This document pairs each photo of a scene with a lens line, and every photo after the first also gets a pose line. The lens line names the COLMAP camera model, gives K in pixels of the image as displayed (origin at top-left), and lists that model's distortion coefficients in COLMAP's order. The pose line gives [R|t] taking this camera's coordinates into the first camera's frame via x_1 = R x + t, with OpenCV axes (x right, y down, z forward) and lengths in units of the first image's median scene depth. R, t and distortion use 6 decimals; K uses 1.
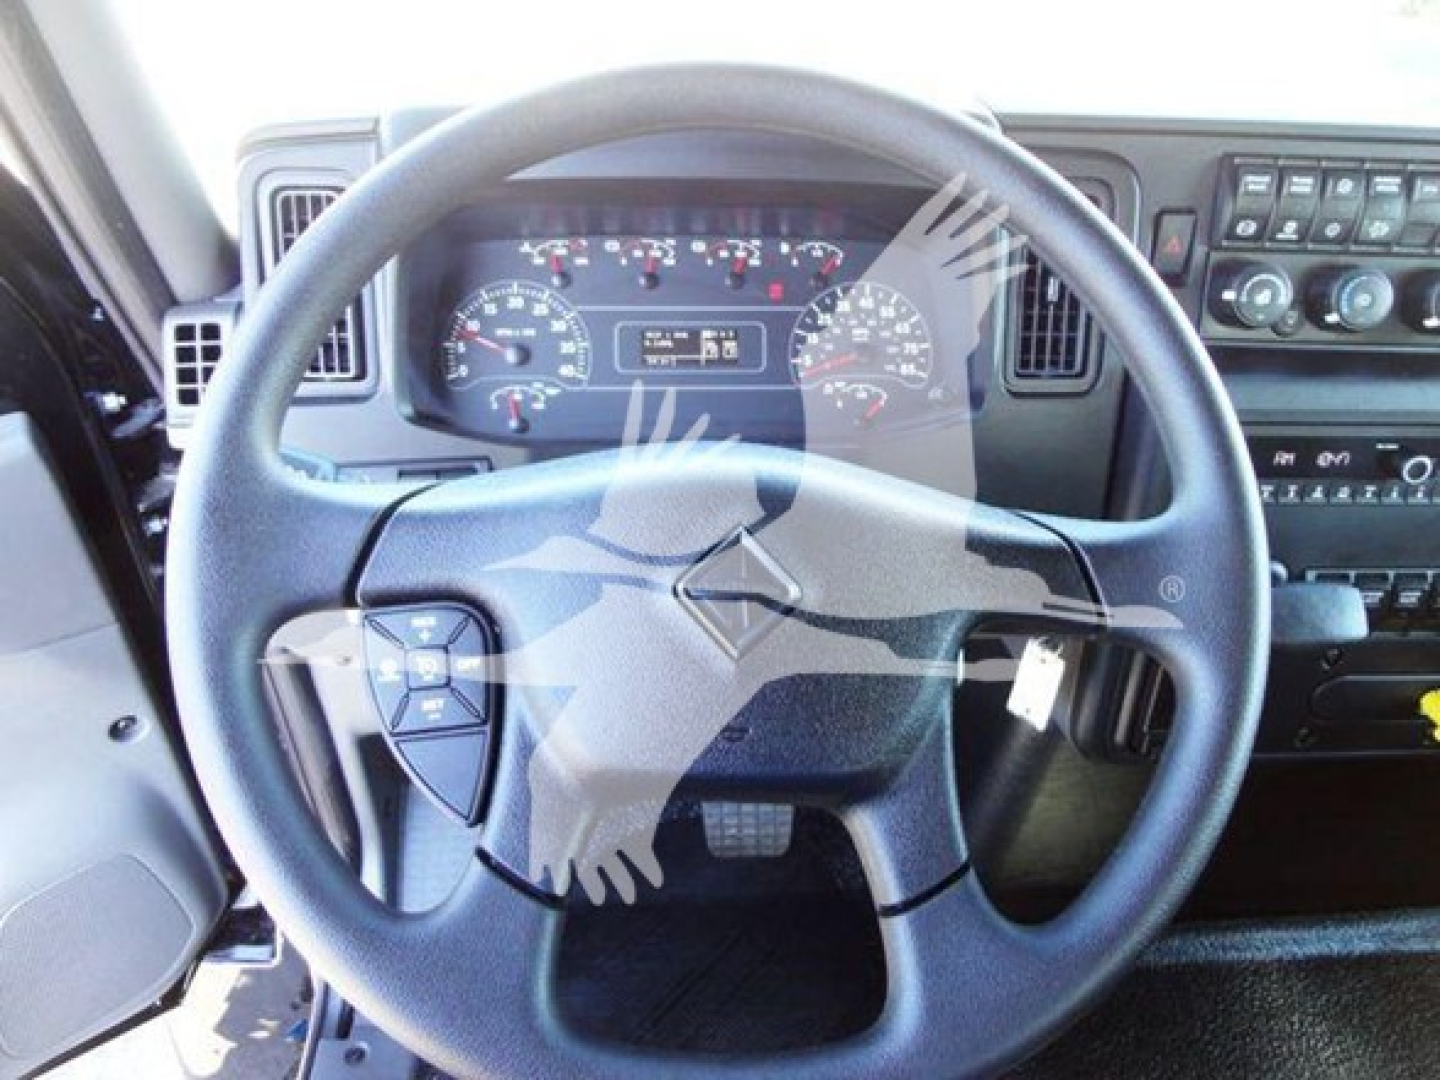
lens RADIAL K [[1033.2, 0, 723.7], [0, 1033.2, 548.7], [0, 0, 1]] dist [-0.001073, -0.010235]
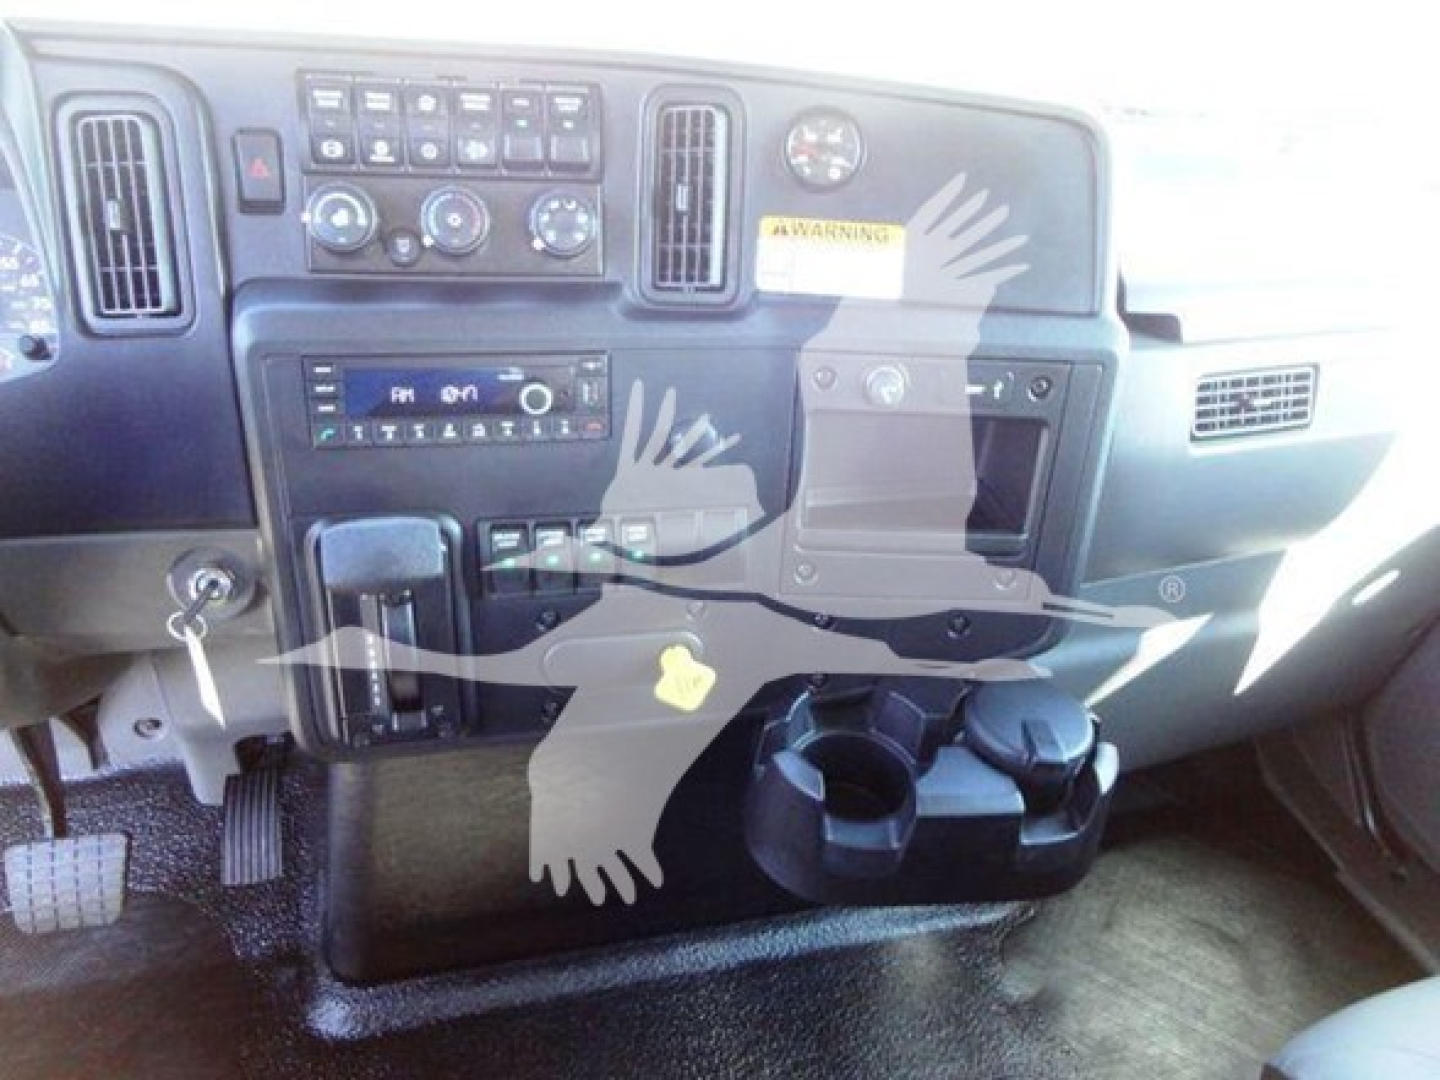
lens RADIAL K [[1033.2, 0, 723.7], [0, 1033.2, 548.7], [0, 0, 1]] dist [-0.001073, -0.010235]
pose [[0.980961, -0.061320, 0.184272, 0.643997], [0.076541, 0.994116, -0.076653, 0.140867], [-0.178487, 0.089298, 0.979882, 0.059456]]
